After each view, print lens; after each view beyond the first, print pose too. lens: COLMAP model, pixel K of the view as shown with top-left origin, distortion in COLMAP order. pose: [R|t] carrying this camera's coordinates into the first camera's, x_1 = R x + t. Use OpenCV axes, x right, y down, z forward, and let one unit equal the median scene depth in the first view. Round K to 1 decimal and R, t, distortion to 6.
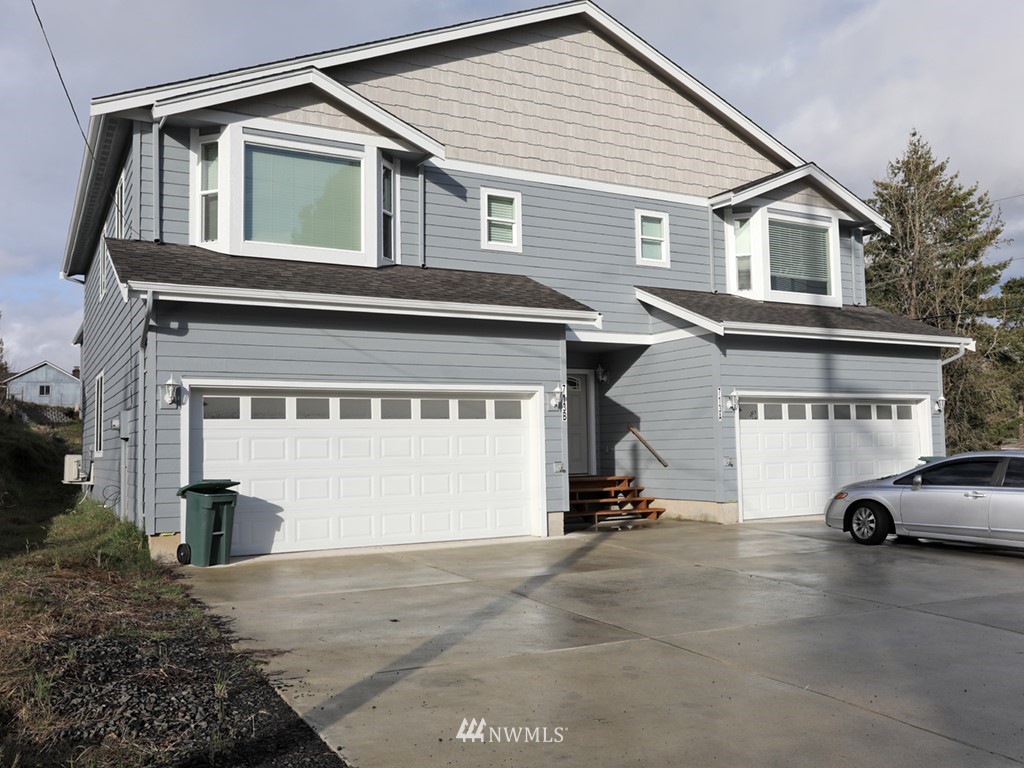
lens RADIAL K [[1029.5, 0, 512.0], [0, 1029.5, 384.0], [0, 0, 1]] dist [-0.039603, -0.000013]
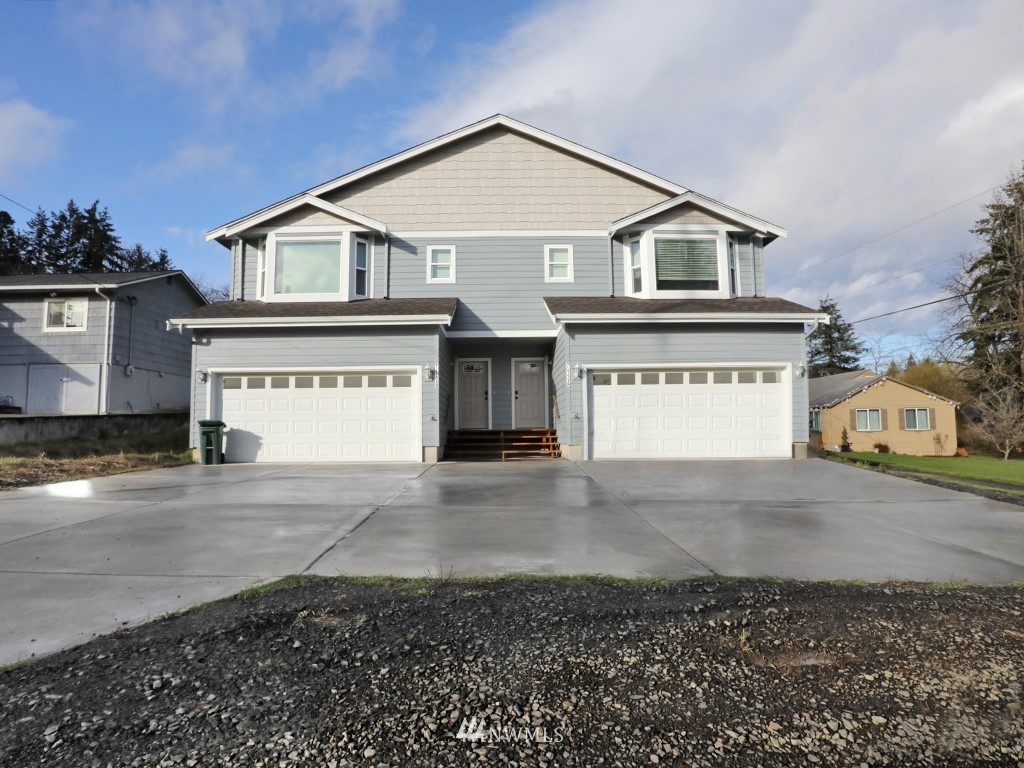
lens RADIAL K [[537.2, 0, 504.5], [0, 537.2, 390.1], [0, 0, 1]] dist [-0.066257, 0.026440]
pose [[0.858172, -0.006242, -0.513324, 0.486594], [0.029097, 0.998910, 0.036497, 0.010999], [0.512537, -0.046257, 0.857418, 0.305105]]
